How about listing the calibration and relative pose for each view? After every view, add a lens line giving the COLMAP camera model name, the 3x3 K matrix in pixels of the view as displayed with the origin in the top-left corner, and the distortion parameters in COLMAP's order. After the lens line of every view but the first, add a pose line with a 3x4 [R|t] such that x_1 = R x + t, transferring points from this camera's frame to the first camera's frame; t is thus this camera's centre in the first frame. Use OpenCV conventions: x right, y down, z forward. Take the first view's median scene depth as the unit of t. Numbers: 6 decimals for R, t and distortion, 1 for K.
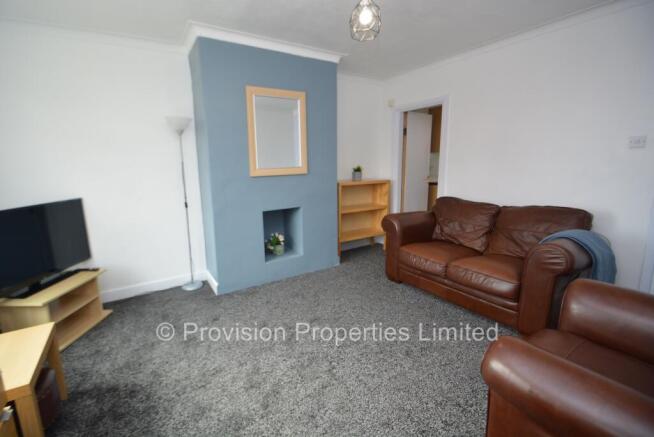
lens RADIAL K [[289.4, 0, 303.7], [0, 289.4, 209.1], [0, 0, 1]] dist [0.020694, -0.019132]
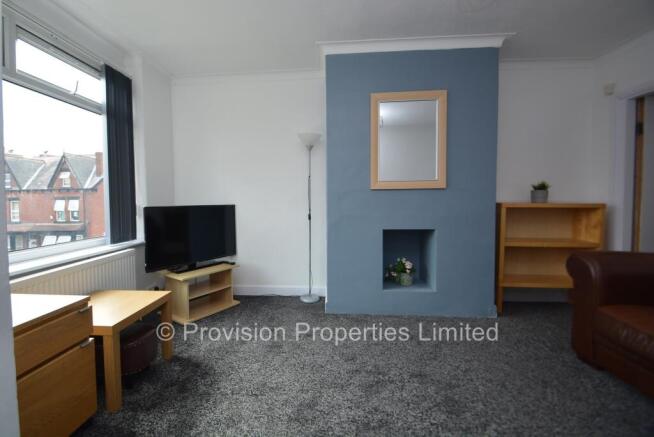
lens RADIAL K [[289.4, 0, 303.7], [0, 289.4, 209.1], [0, 0, 1]] dist [0.020694, -0.019132]
pose [[0.814404, 0.039875, -0.578927, 0.168953], [-0.105048, 0.991284, -0.079499, 0.042054], [0.570711, 0.125559, 0.811495, 0.144572]]
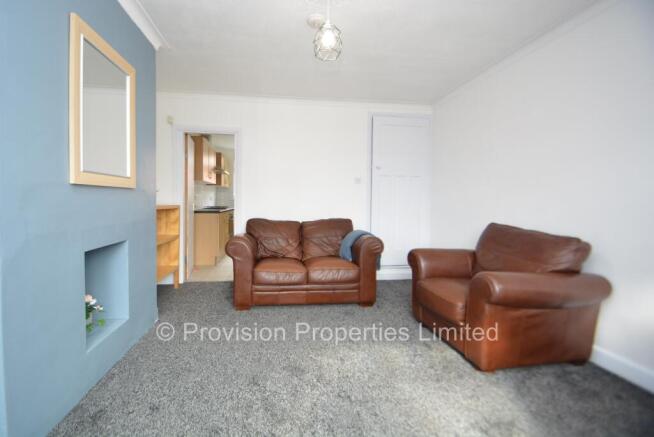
lens RADIAL K [[289.4, 0, 303.7], [0, 289.4, 209.1], [0, 0, 1]] dist [0.020694, -0.019132]
pose [[0.411657, 0.004270, 0.911329, -0.462536], [0.121191, 0.990851, -0.059386, 0.010540], [-0.903245, 0.134892, 0.407373, 0.419249]]
